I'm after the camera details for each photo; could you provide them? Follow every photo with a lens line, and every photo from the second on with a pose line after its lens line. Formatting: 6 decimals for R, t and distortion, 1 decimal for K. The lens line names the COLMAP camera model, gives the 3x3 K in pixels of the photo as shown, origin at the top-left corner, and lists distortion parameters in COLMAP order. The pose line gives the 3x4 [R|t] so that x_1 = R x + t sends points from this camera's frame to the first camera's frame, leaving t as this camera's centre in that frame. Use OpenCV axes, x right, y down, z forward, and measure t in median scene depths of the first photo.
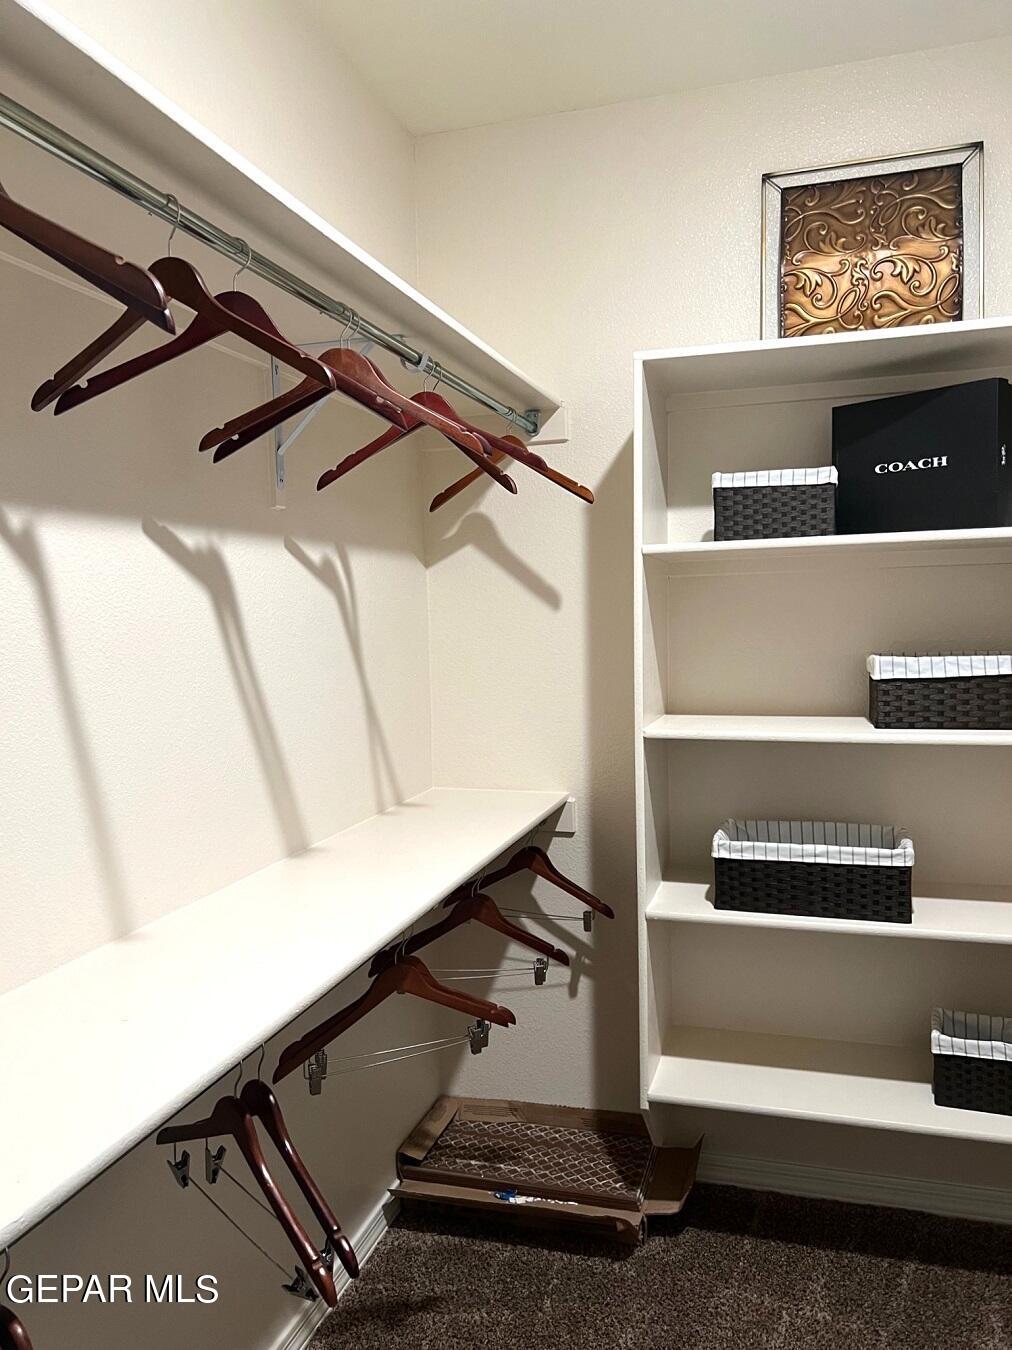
lens RADIAL K [[1019.5, 0, 495.4], [0, 1019.5, 672.0], [0, 0, 1]] dist [0.052103, -0.040156]
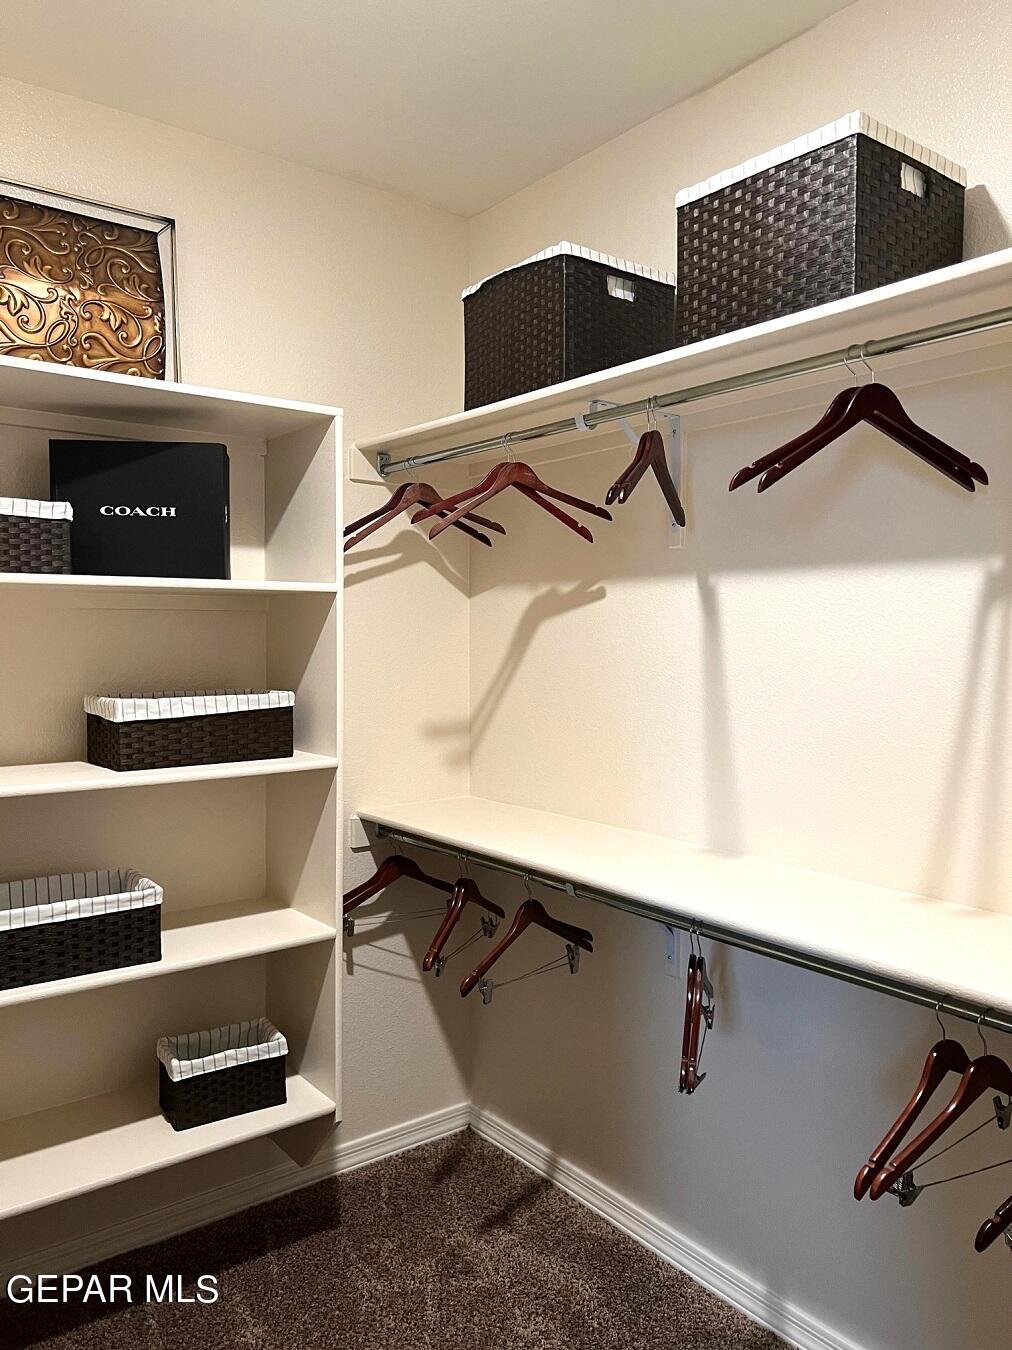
lens RADIAL K [[1019.5, 0, 495.4], [0, 1019.5, 672.0], [0, 0, 1]] dist [0.052103, -0.040156]
pose [[0.592865, -0.007824, 0.805264, -0.201476], [0.034247, 0.999293, -0.015505, -0.012719], [-0.804573, 0.036770, 0.592714, 0.109981]]
